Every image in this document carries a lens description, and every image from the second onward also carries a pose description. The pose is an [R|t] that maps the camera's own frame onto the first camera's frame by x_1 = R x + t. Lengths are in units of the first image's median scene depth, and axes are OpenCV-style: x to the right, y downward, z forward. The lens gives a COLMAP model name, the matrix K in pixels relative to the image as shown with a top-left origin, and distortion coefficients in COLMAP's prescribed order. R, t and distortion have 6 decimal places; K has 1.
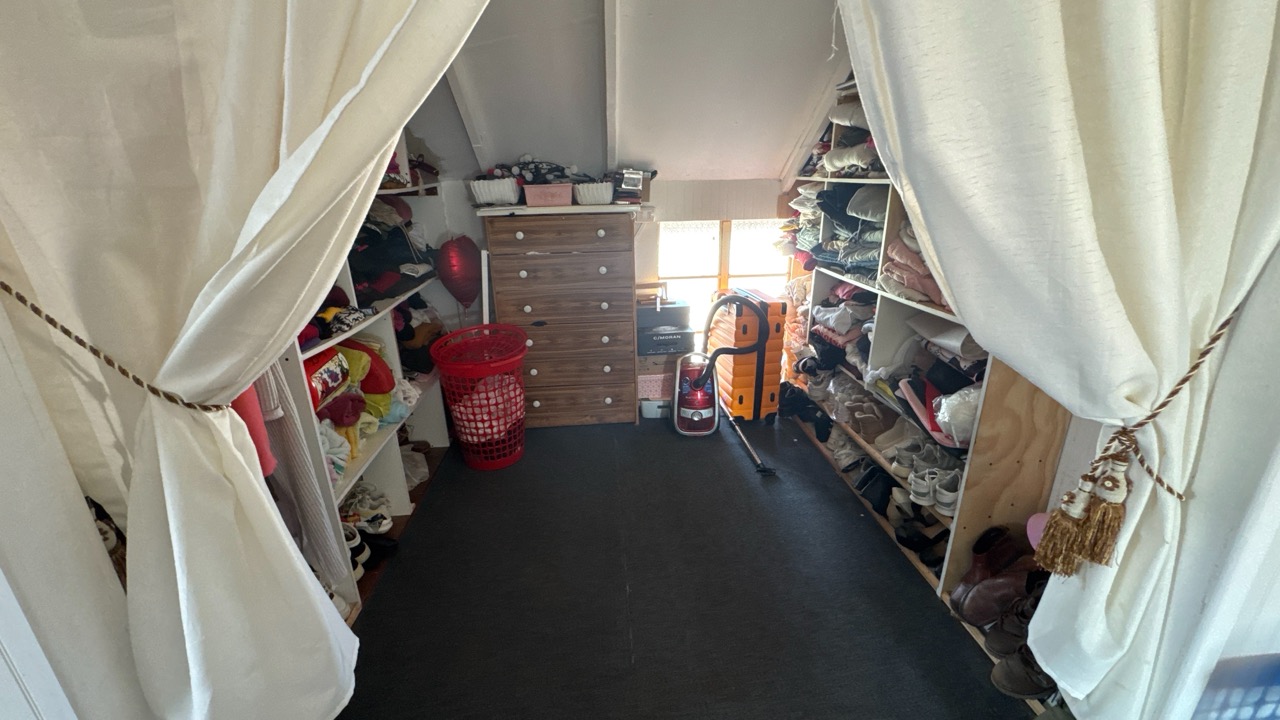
lens RADIAL K [[513.9, 0, 640.0], [0, 513.9, 360.0], [0, 0, 1]] dist [0.000733, -0.000085]
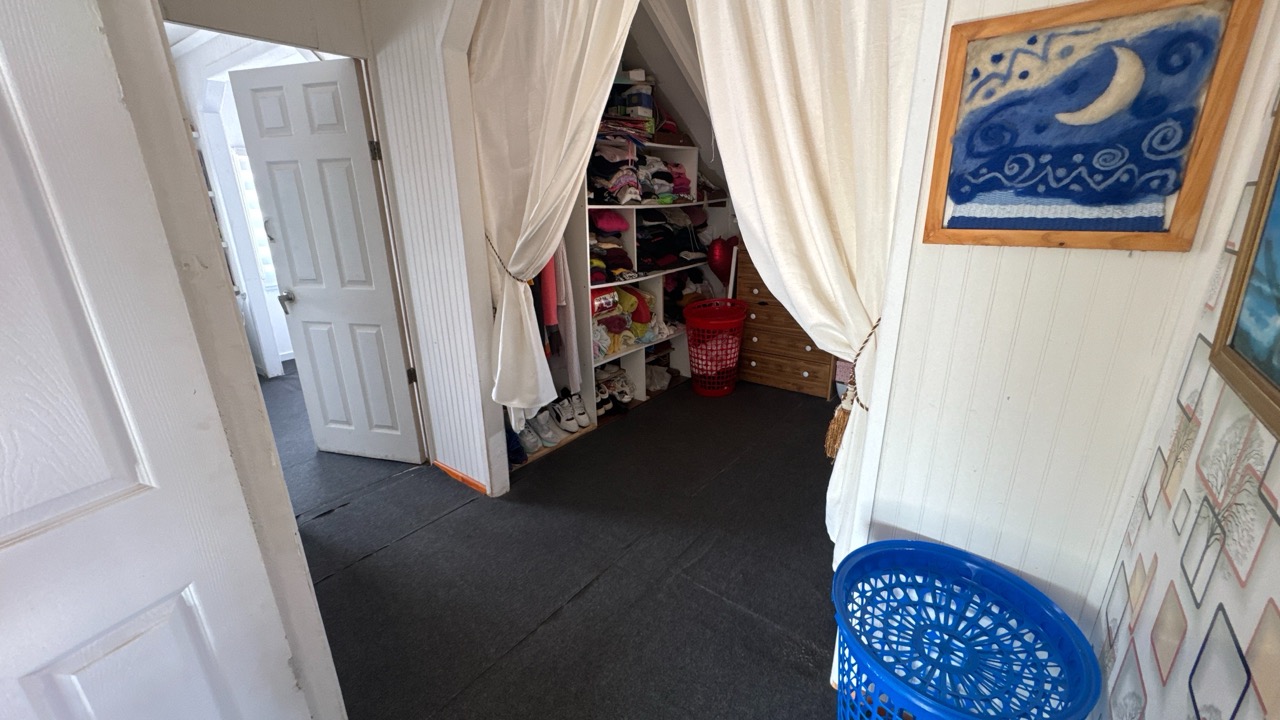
lens RADIAL K [[513.9, 0, 640.0], [0, 513.9, 360.0], [0, 0, 1]] dist [0.000733, -0.000085]
pose [[0.738135, 0.210804, -0.640873, 0.563451], [-0.216265, 0.973735, 0.071207, 0.057688], [0.639051, 0.086038, 0.764337, -0.273390]]
